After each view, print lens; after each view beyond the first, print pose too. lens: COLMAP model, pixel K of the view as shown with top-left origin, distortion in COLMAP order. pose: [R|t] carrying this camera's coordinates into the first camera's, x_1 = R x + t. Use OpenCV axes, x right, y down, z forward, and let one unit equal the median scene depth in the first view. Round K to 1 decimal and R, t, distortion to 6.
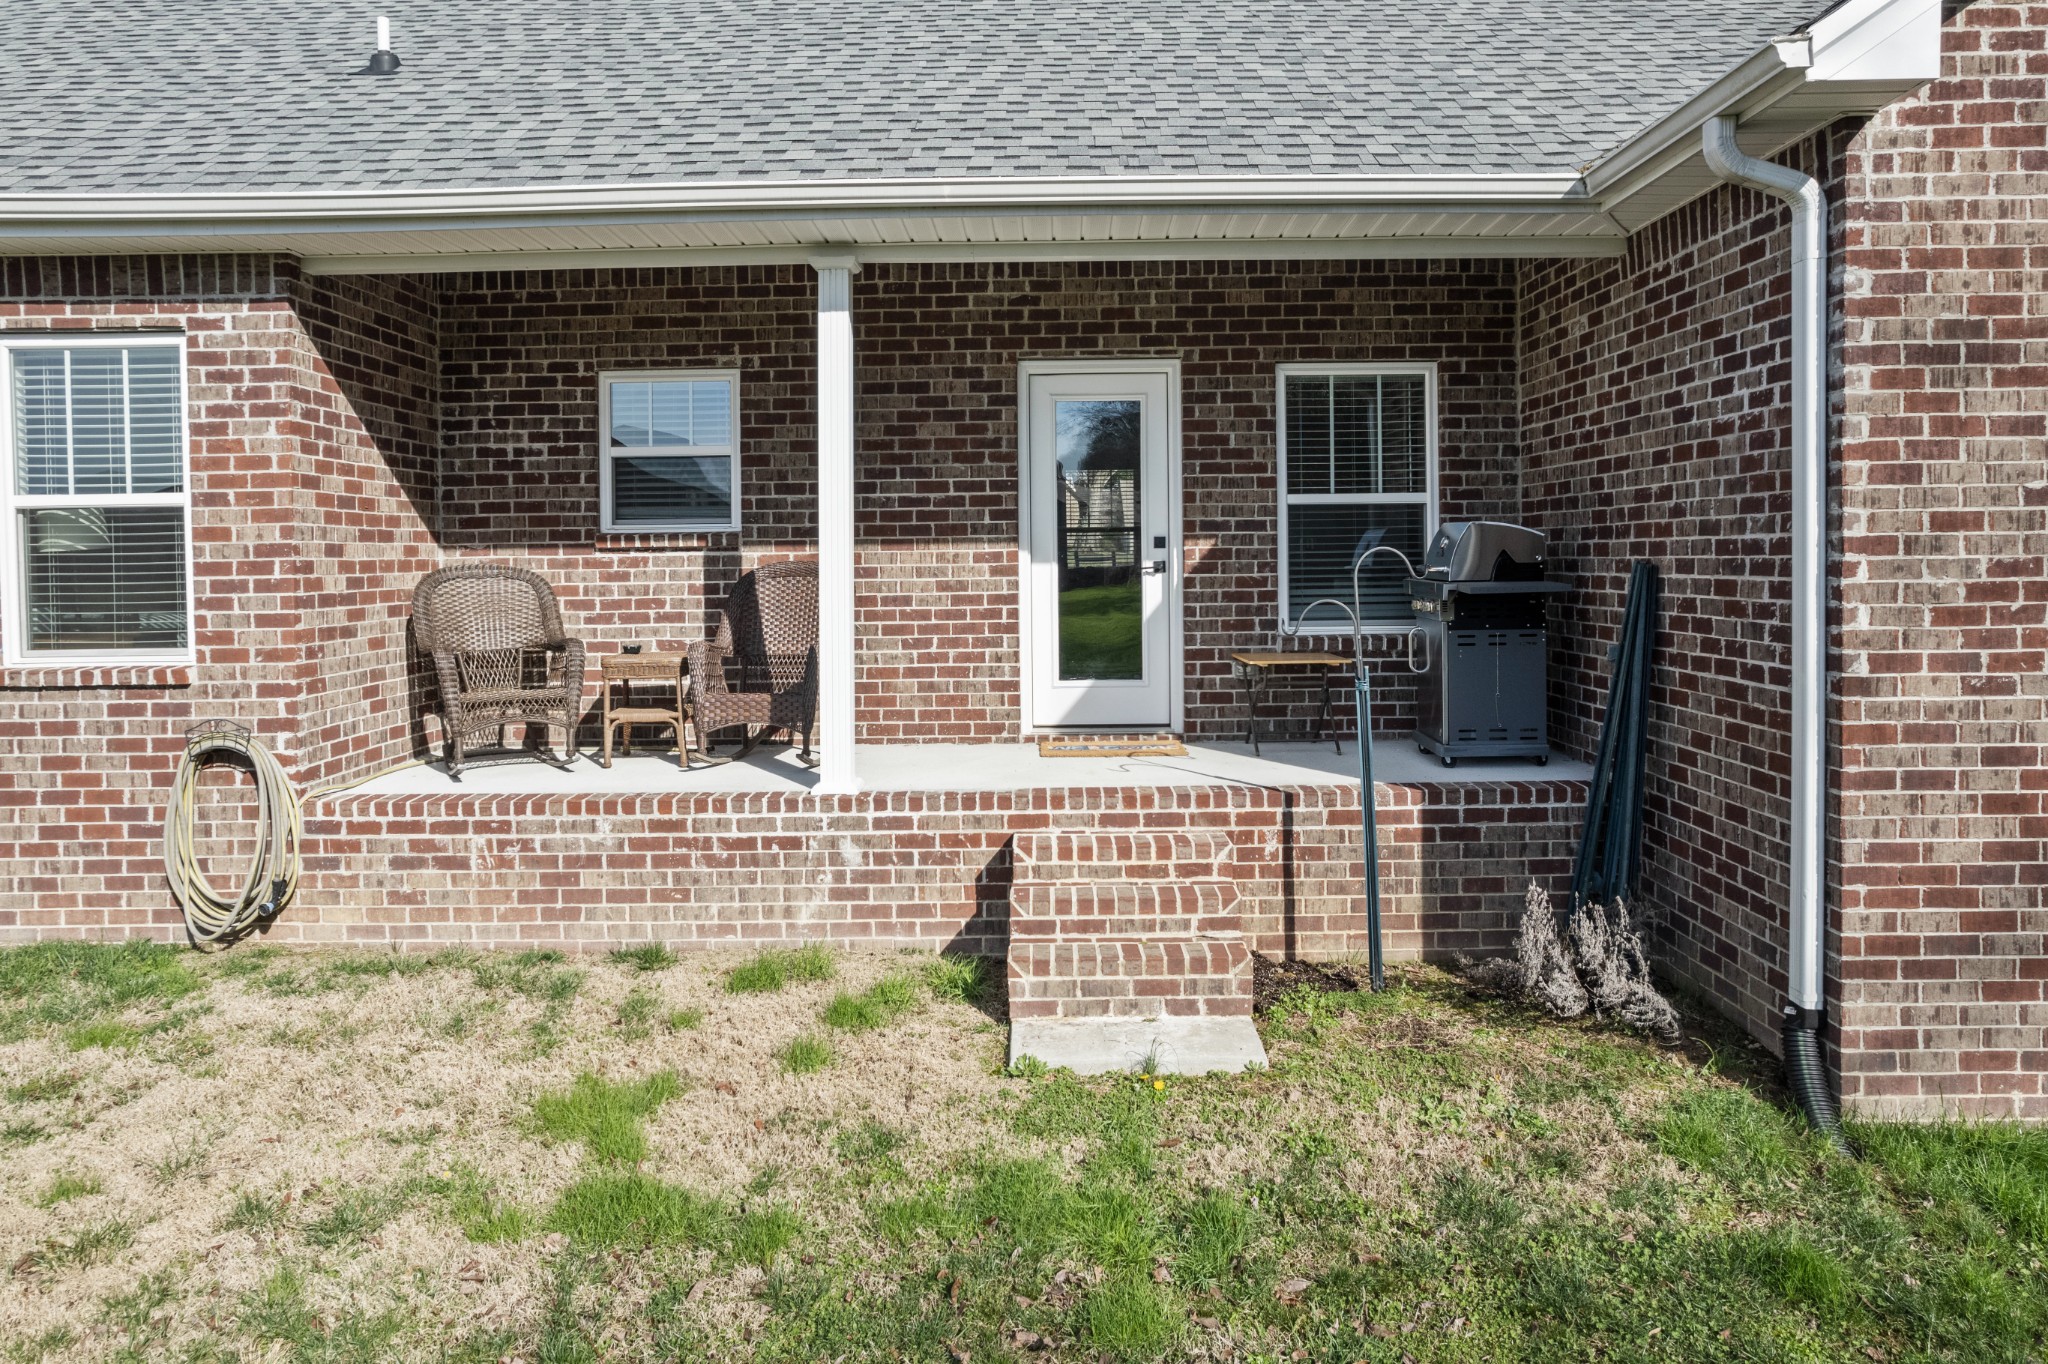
lens RADIAL K [[1283.1, 0, 1026.7], [0, 1283.1, 670.6], [0, 0, 1]] dist [-0.007607, 0.007374]
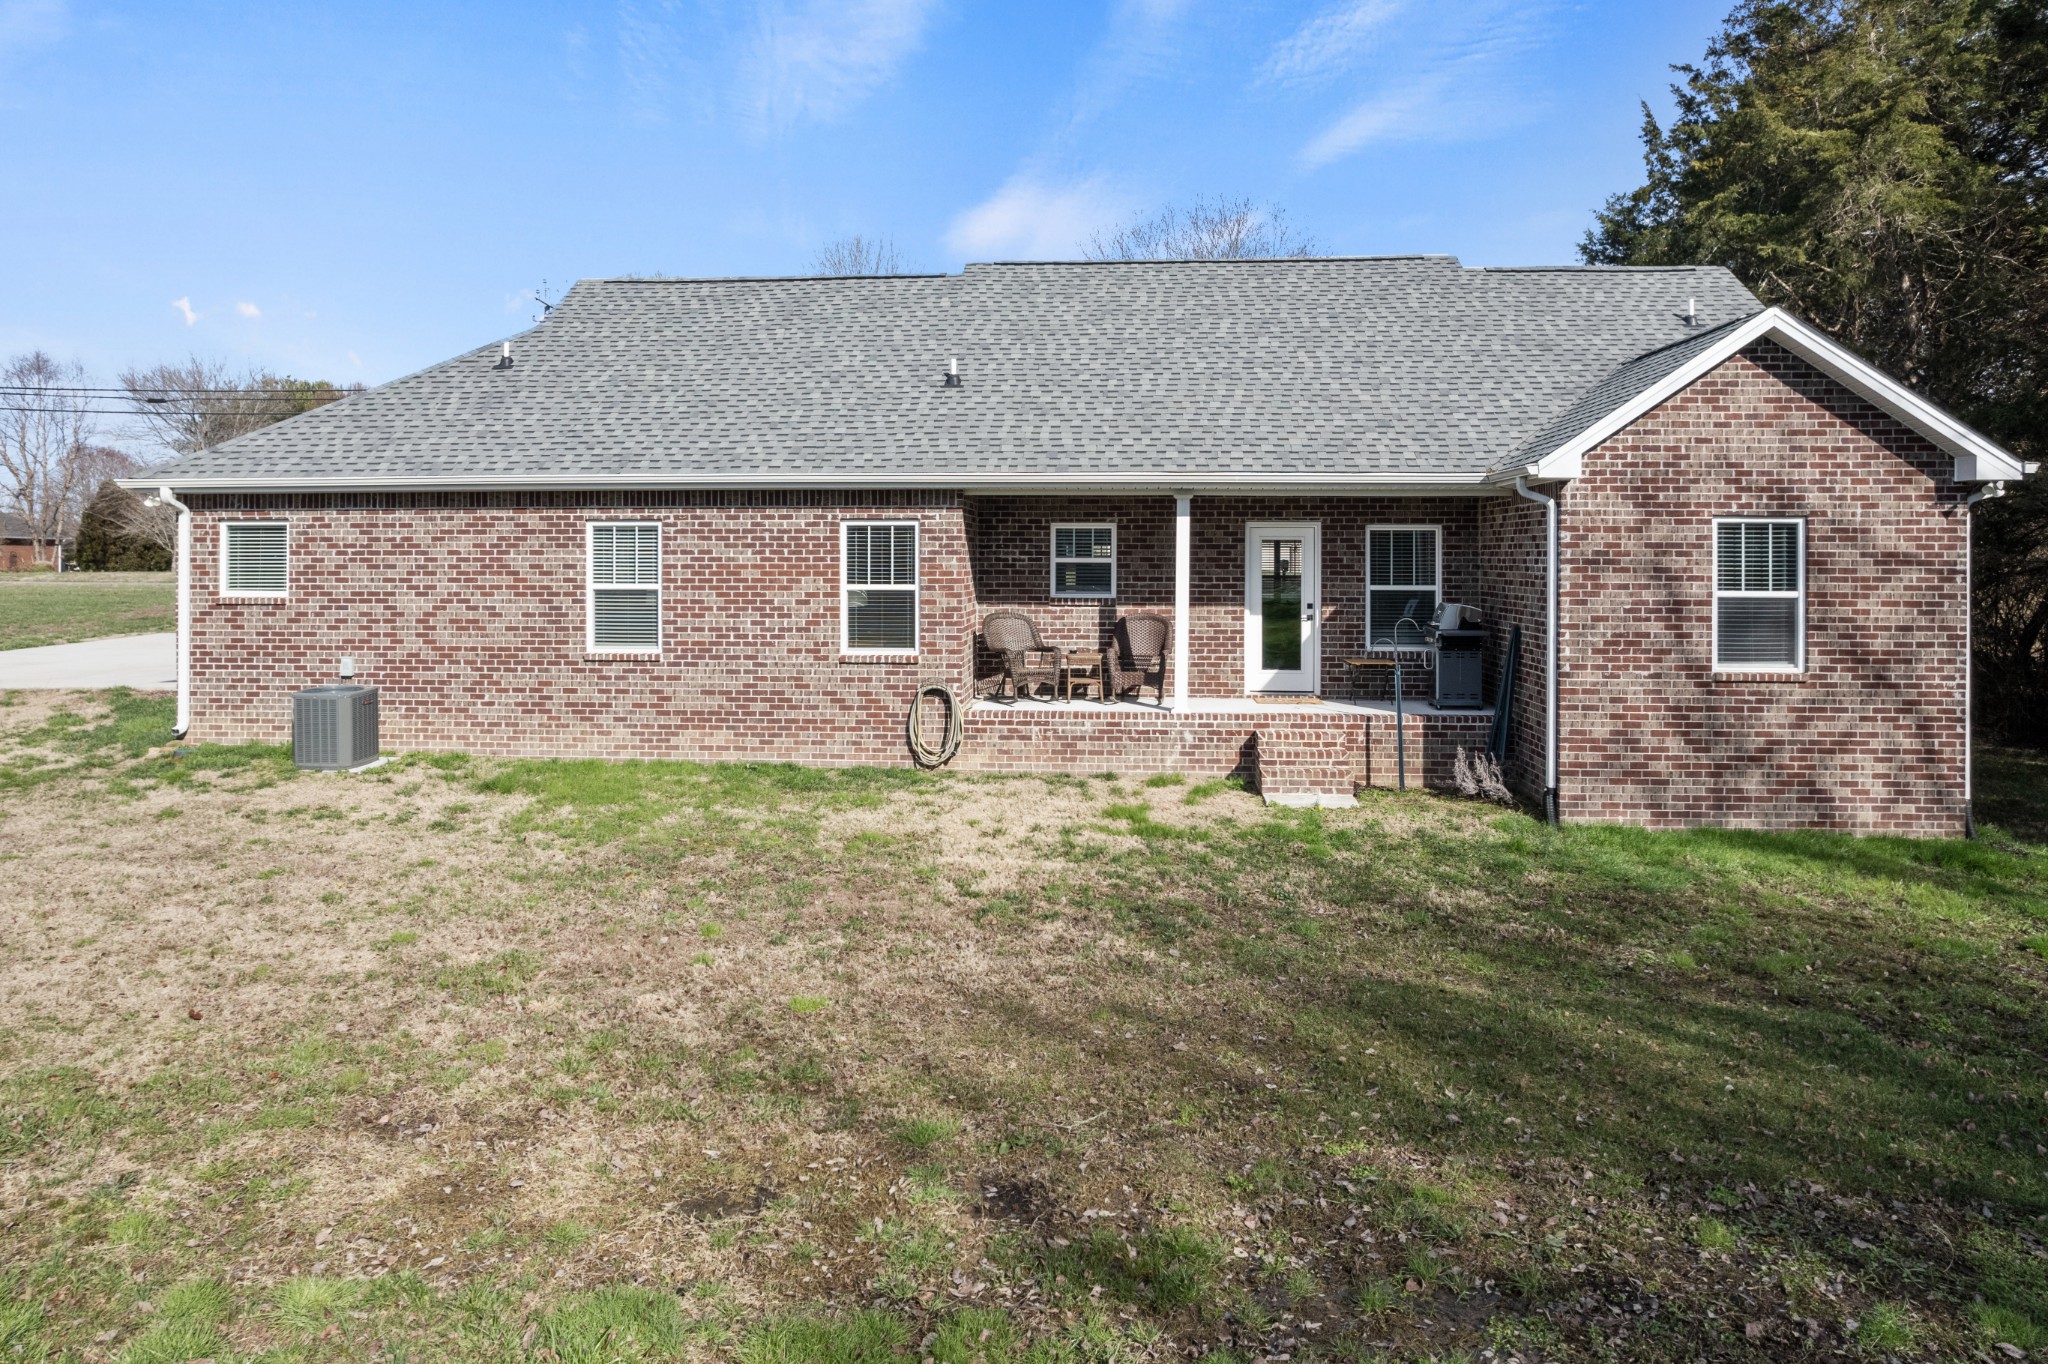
lens RADIAL K [[1283.1, 0, 1054.9], [0, 1283.1, 609.6], [0, 0, 1]] dist [-0.007607, 0.007374]
pose [[0.998642, 0.018600, -0.048672, -0.276008], [-0.020876, 0.998692, -0.046678, 0.018240], [0.047741, 0.047631, 0.997723, -1.469508]]
